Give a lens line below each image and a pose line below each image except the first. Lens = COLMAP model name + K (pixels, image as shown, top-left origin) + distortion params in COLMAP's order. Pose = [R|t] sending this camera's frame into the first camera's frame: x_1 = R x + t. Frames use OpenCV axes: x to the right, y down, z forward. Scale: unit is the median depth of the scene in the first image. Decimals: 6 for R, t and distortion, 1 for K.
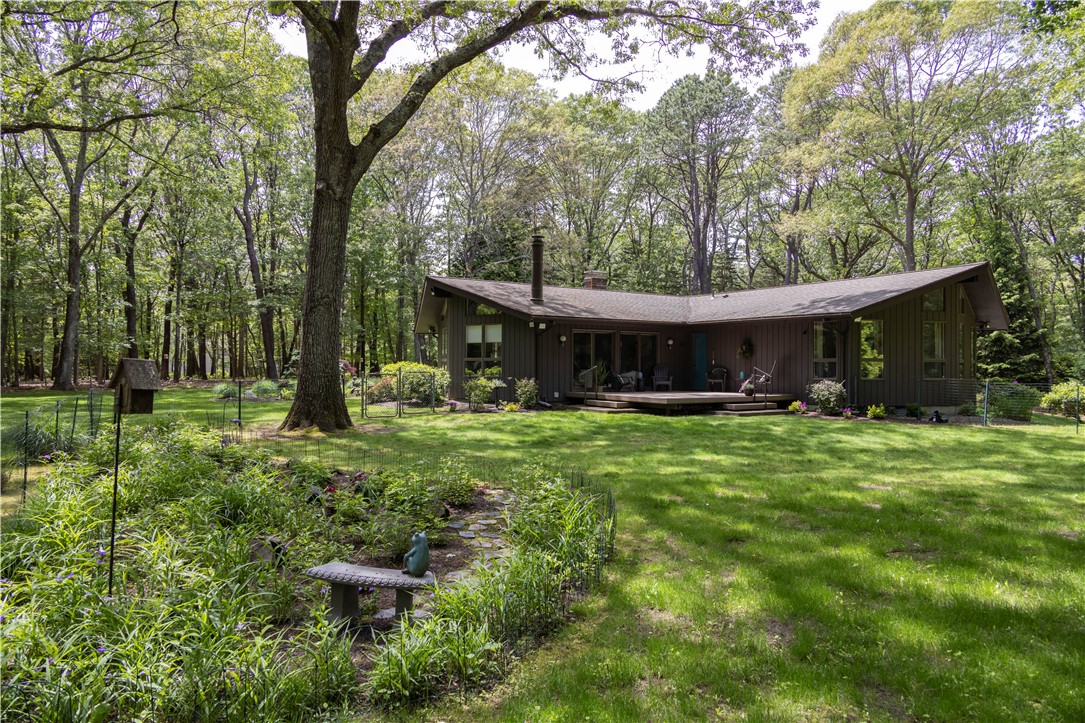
lens RADIAL K [[716.9, 0, 546.2], [0, 716.9, 361.3], [0, 0, 1]] dist [0.024909, -0.004553]
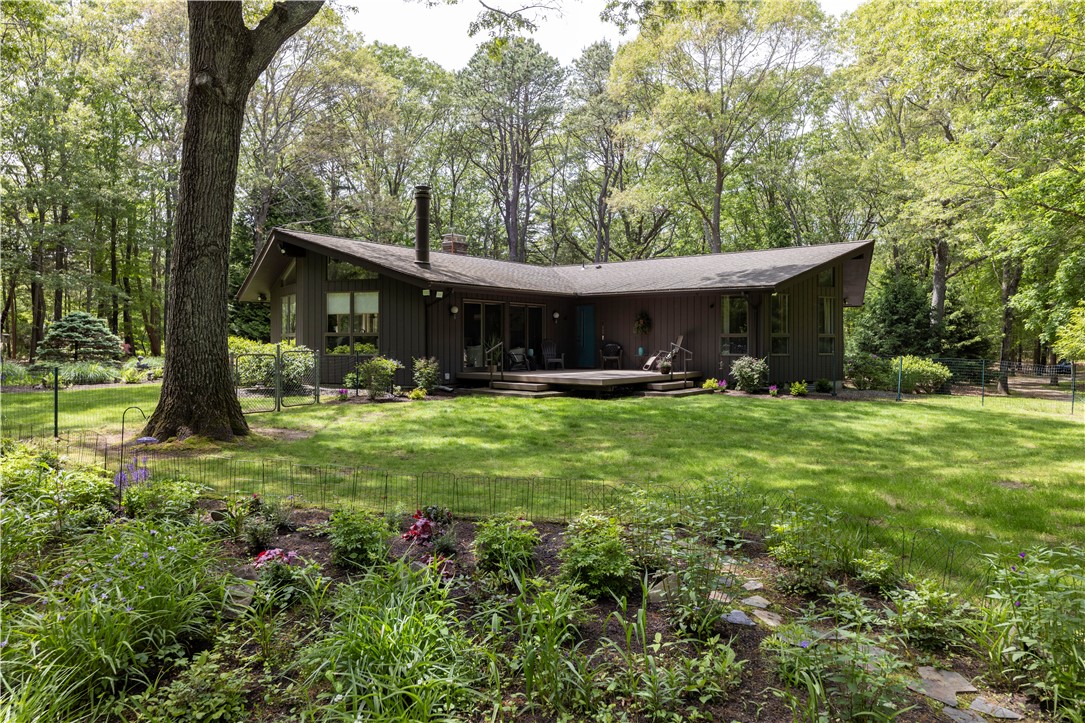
lens RADIAL K [[716.9, 0, 537.5], [0, 716.9, 344.9], [0, 0, 1]] dist [0.024909, -0.004553]
pose [[0.948703, -0.004752, 0.316133, -0.157445], [0.000171, 0.999895, 0.014517, -0.002581], [-0.316168, -0.013718, 0.948604, 0.169714]]
